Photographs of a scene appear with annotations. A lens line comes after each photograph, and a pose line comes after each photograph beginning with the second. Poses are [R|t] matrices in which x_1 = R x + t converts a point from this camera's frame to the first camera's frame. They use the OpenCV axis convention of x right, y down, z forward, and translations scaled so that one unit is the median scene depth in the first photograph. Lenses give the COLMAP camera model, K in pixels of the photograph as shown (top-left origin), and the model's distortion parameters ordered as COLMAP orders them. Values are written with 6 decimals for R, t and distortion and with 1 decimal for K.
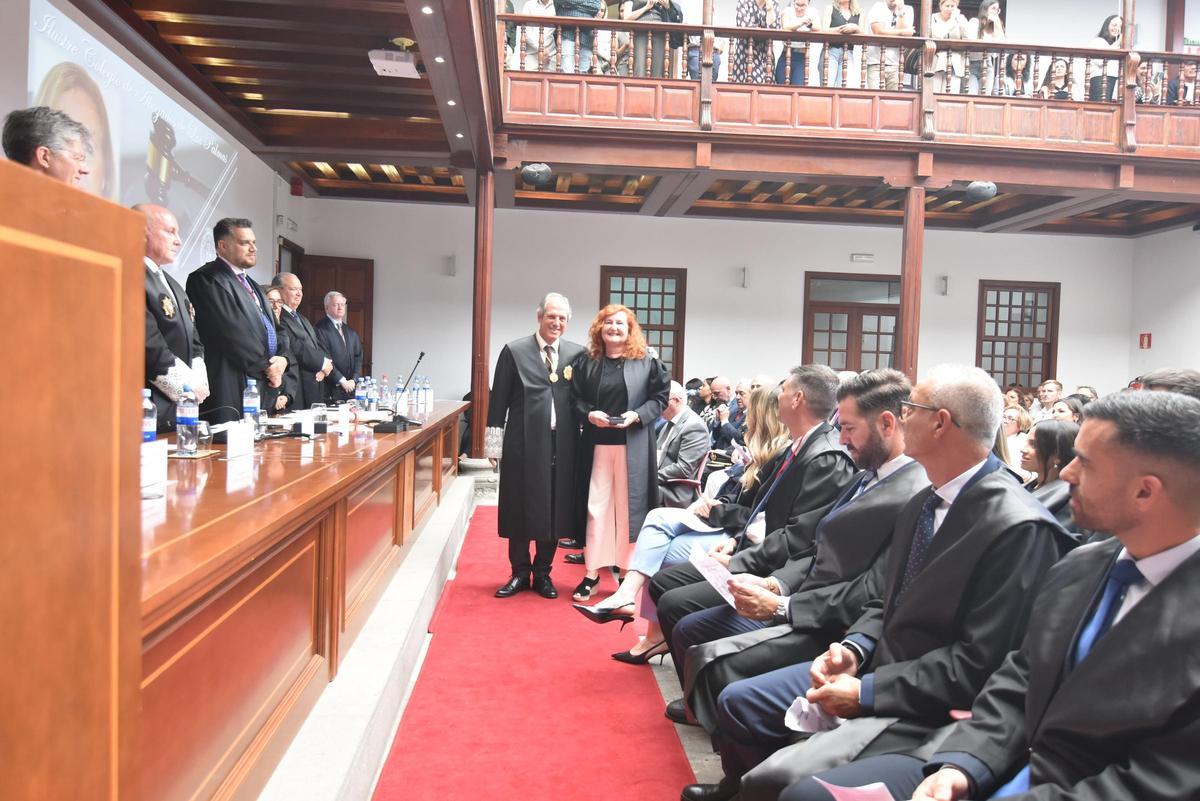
lens RADIAL K [[819.4, 0, 596.2], [0, 819.4, 401.2], [0, 0, 1]] dist [0.004368, -0.020199]
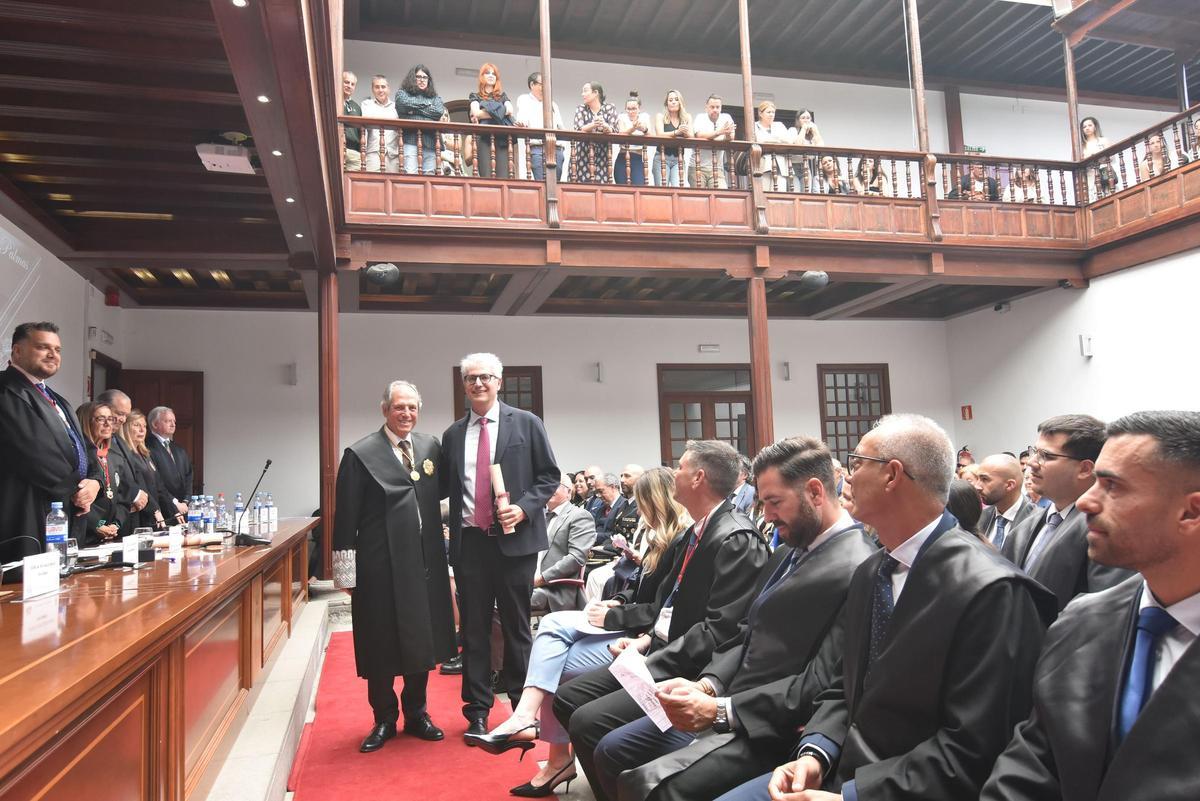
lens RADIAL K [[819.4, 0, 596.2], [0, 819.4, 401.2], [0, 0, 1]] dist [0.004368, -0.020199]
pose [[0.981131, -0.052815, 0.185990, -0.014133], [0.076009, 0.989876, -0.119870, 0.005284], [-0.177776, 0.131745, 0.975212, 0.034762]]
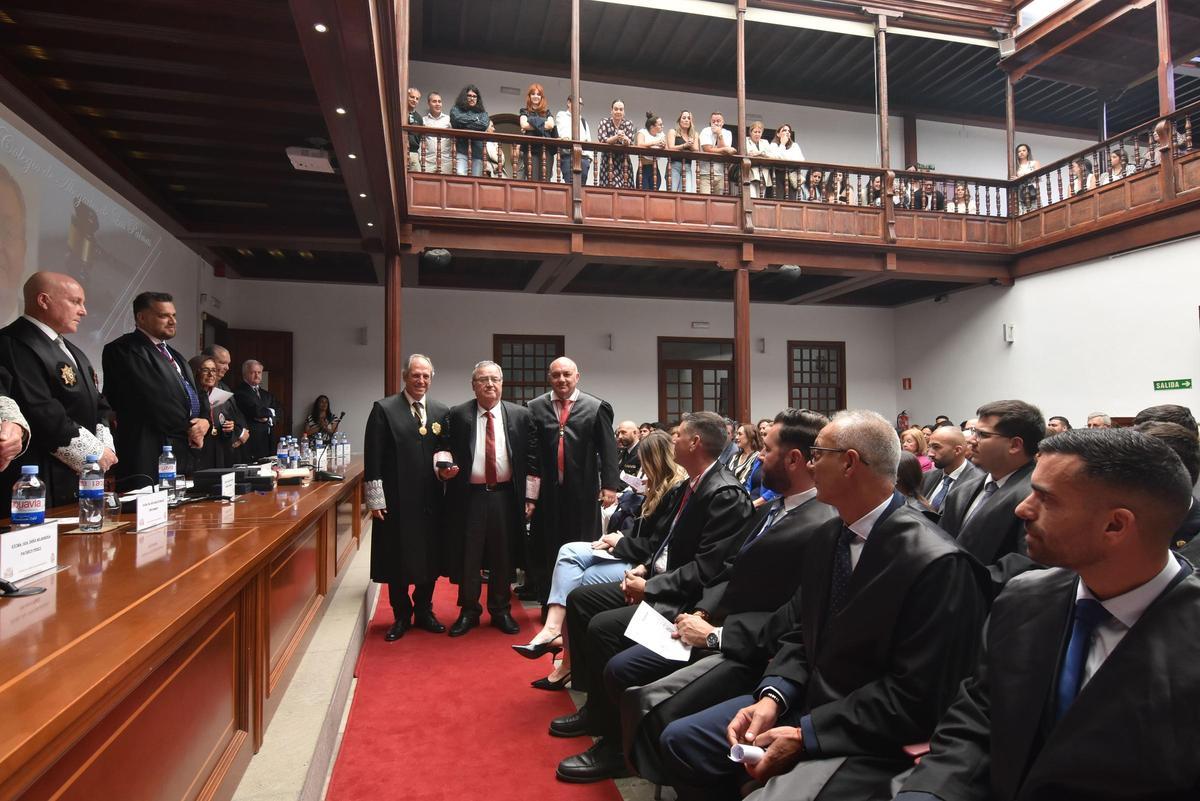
lens RADIAL K [[653.9, 0, 597.7], [0, 653.9, 399.8], [0, 0, 1]] dist [0.000169, -0.016595]
pose [[0.984765, -0.031963, 0.170925, -0.013466], [0.043131, 0.997142, -0.062028, -0.004071], [-0.168454, 0.068455, 0.983330, 0.046200]]
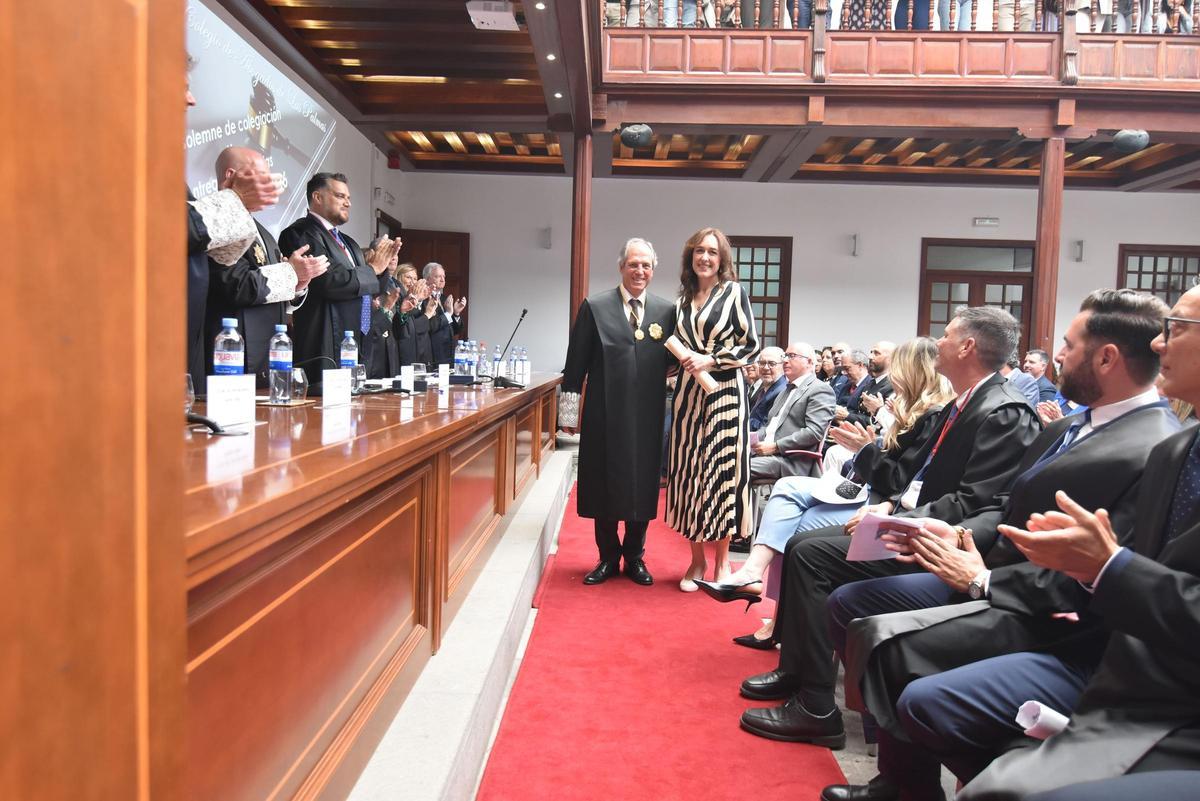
lens RADIAL K [[819.4, 0, 596.2], [0, 819.4, 401.2], [0, 0, 1]] dist [0.004368, -0.020199]
pose [[0.994134, 0.003613, -0.108093, -0.015723], [-0.001662, 0.999834, 0.018139, 0.014657], [0.108140, -0.017853, 0.993975, 0.040382]]
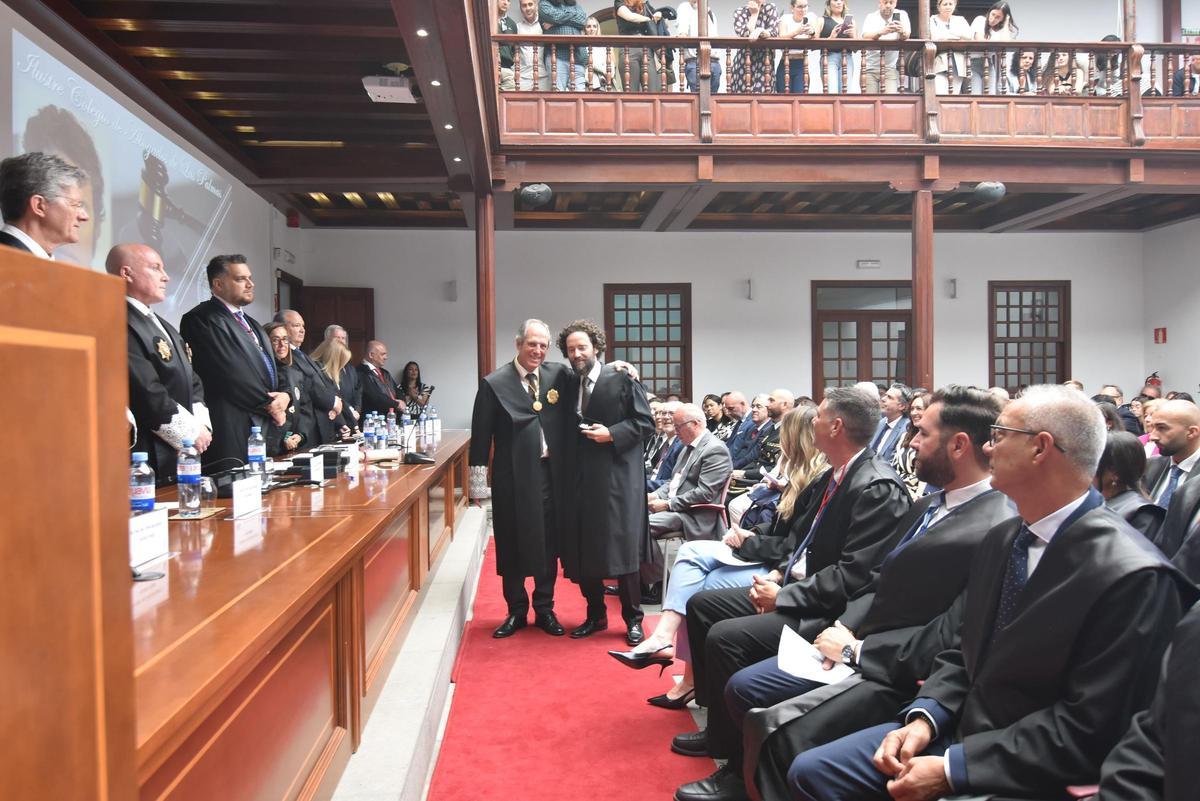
lens RADIAL K [[819.4, 0, 596.2], [0, 819.4, 401.2], [0, 0, 1]] dist [0.004368, -0.020199]
pose [[0.999030, -0.044009, -0.001771, -0.010271], [0.043968, 0.998855, -0.018834, -0.008222], [0.002598, 0.018738, 0.999821, 0.022408]]
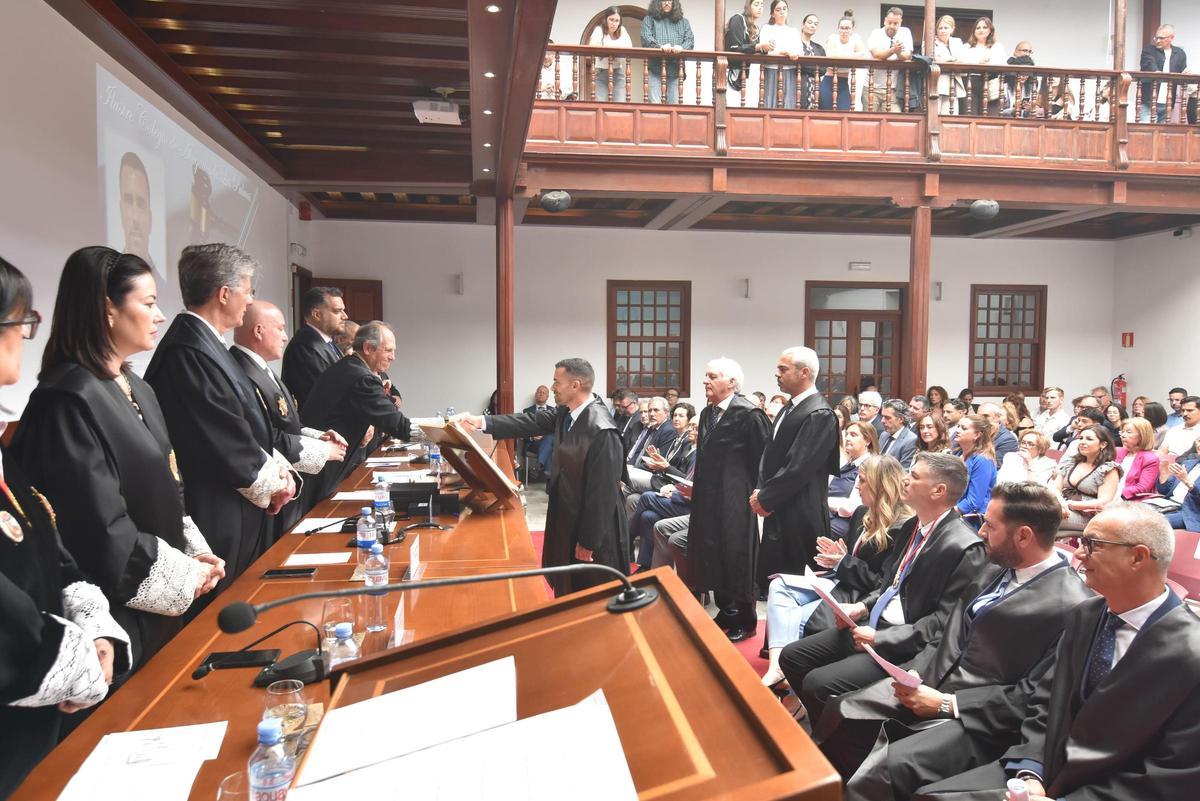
lens RADIAL K [[817.9, 0, 595.6], [0, 817.9, 400.8], [0, 0, 1]] dist [0.002301, -0.019506]
pose [[0.998417, -0.030480, 0.047279, -0.079138], [0.029298, 0.999246, 0.025489, -0.055427], [-0.048021, -0.024064, 0.998556, -0.016591]]
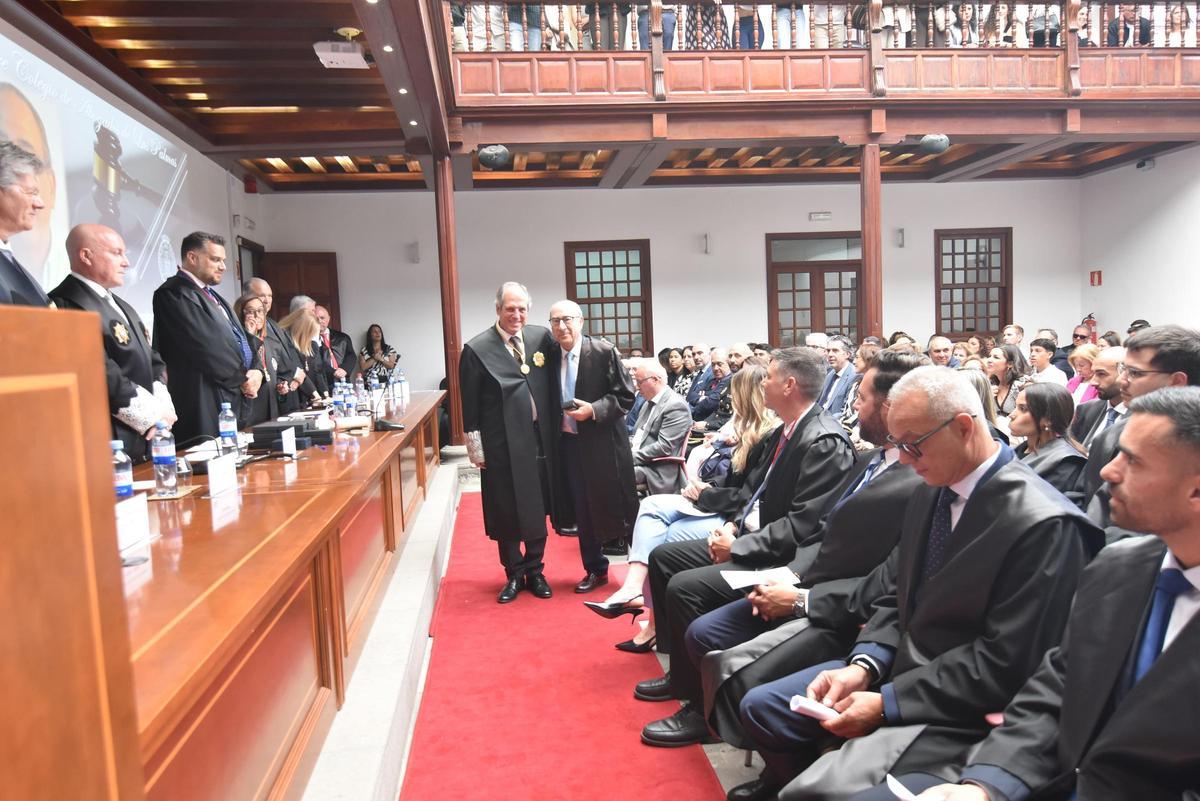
lens RADIAL K [[799.8, 0, 596.2], [0, 799.8, 401.3], [0, 0, 1]] dist [0.003291, -0.019563]
pose [[0.996342, -0.077384, 0.036246, -0.007589], [0.075761, 0.996146, 0.044197, -0.014886], [-0.039526, -0.041290, 0.998365, 0.015534]]
